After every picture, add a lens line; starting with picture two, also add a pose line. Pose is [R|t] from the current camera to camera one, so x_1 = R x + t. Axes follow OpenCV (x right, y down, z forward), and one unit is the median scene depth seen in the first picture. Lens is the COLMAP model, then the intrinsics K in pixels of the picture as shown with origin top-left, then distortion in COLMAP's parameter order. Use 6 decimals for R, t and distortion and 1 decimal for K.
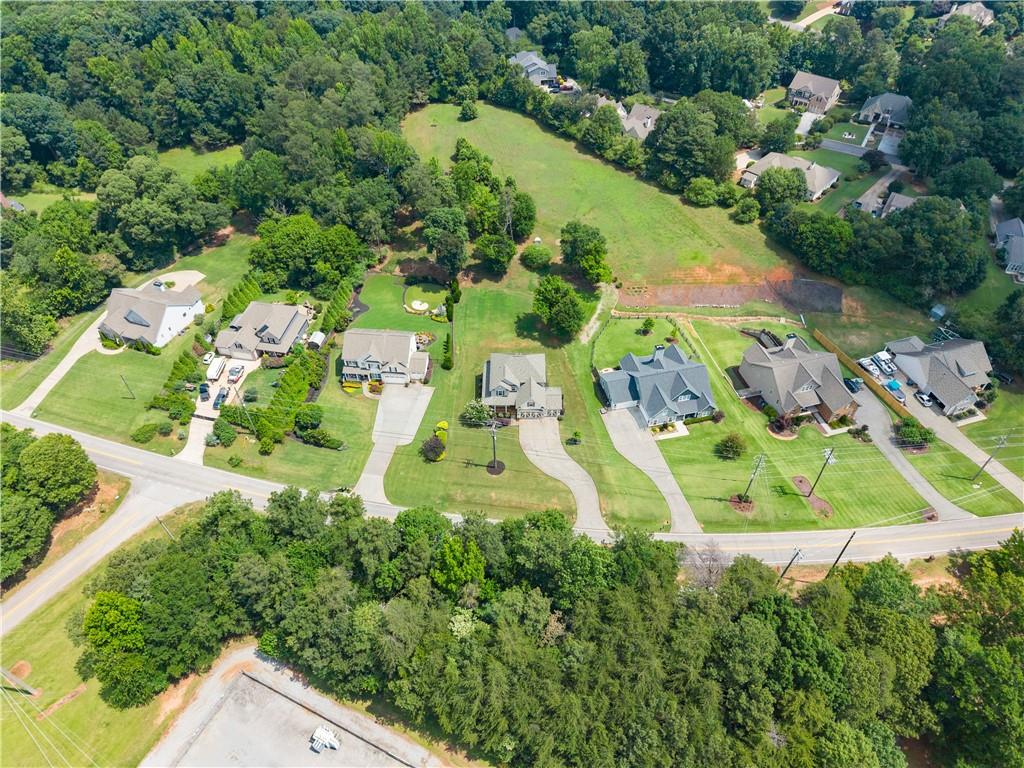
lens RADIAL K [[701.1, 0, 509.7], [0, 701.1, 391.0], [0, 0, 1]] dist [0.001746, -0.004007]
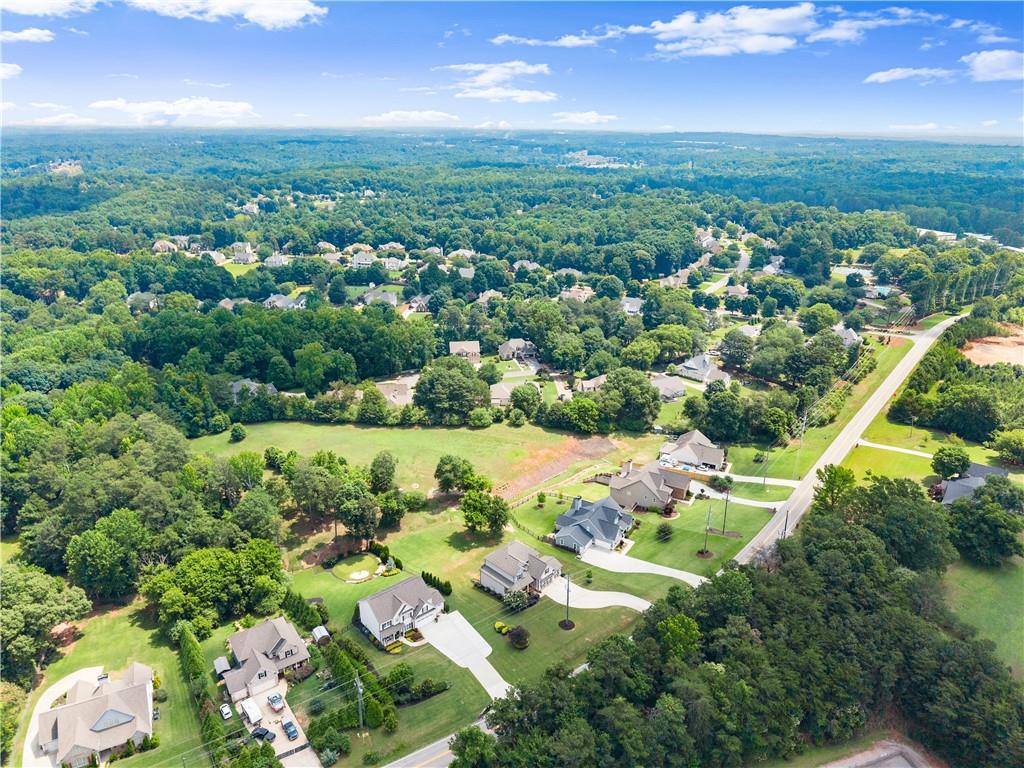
lens RADIAL K [[696.7, 0, 512.0], [0, 696.7, 384.0], [0, 0, 1]] dist [0.000242, -0.005164]
pose [[0.699152, -0.245774, 0.671403, -0.582169], [0.512072, 0.827485, -0.230327, -0.002135], [-0.498967, 0.504840, 0.704392, 0.005520]]
